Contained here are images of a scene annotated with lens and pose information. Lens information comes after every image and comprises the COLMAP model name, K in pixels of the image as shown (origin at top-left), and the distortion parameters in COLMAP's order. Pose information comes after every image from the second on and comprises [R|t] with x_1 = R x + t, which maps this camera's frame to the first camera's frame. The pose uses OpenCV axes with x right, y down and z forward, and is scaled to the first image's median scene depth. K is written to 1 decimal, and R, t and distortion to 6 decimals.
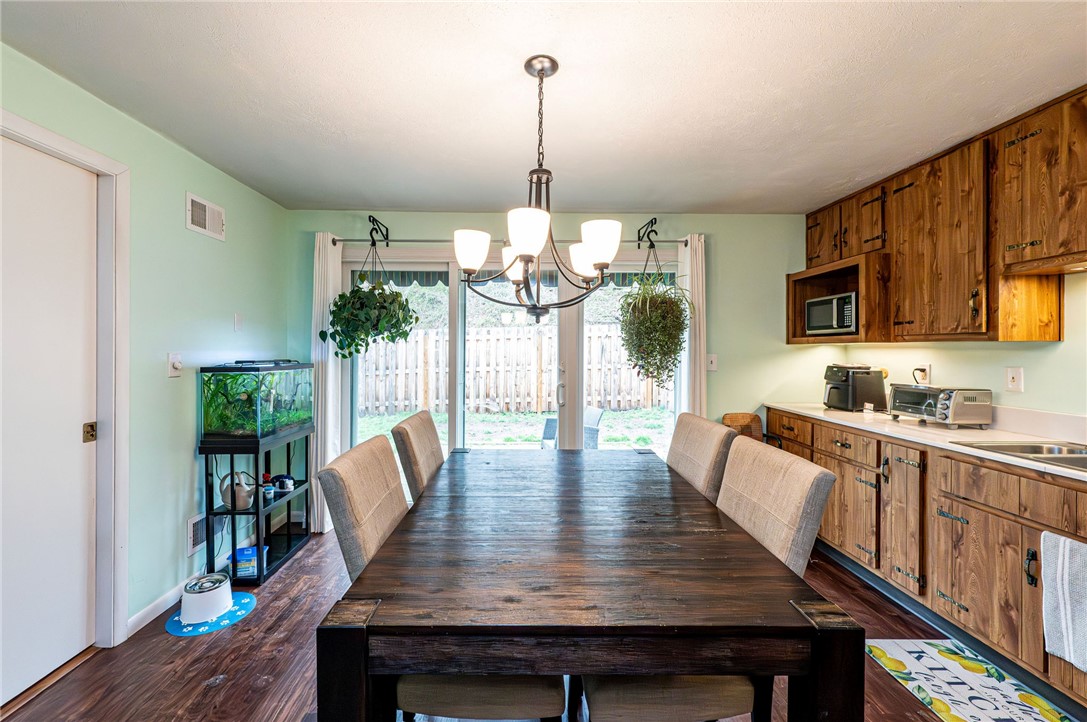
lens RADIAL K [[442.1, 0, 530.7], [0, 442.1, 349.3], [0, 0, 1]] dist [-0.000185, -0.000185]
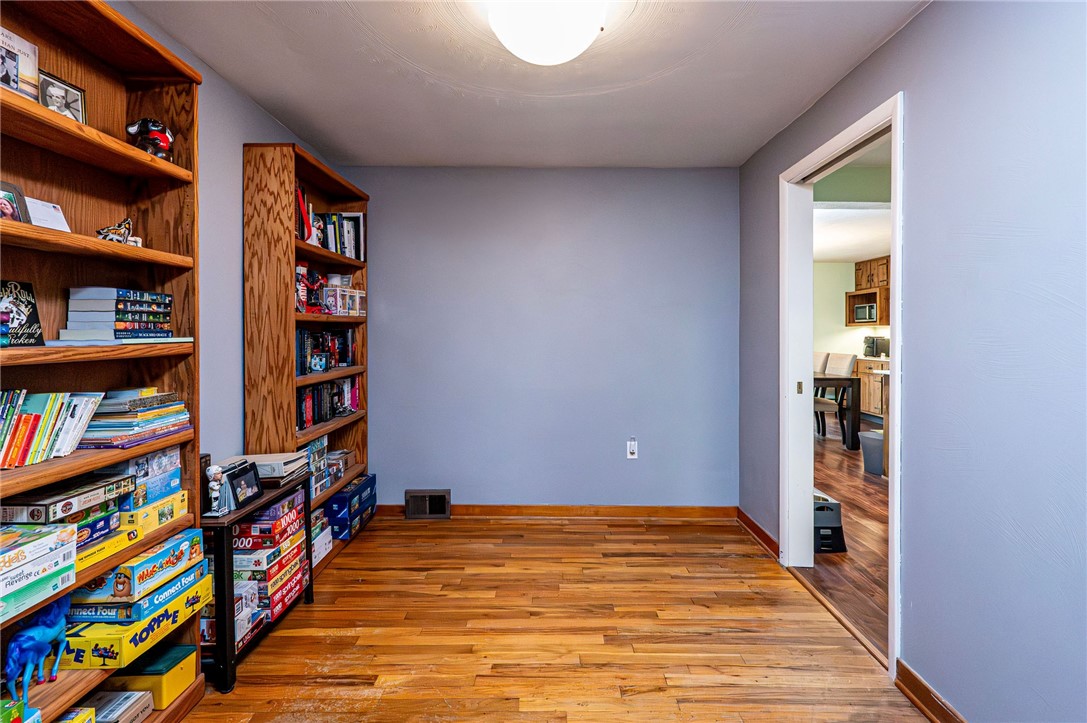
lens RADIAL K [[482.7, 0, 554.7], [0, 482.7, 331.9], [0, 0, 1]] dist [-0.001211, -0.000128]
pose [[0.999877, 0.000798, -0.015662, -0.898721], [-0.000848, 0.999995, -0.003170, 0.026547], [0.015660, 0.003183, 0.999872, -1.538913]]
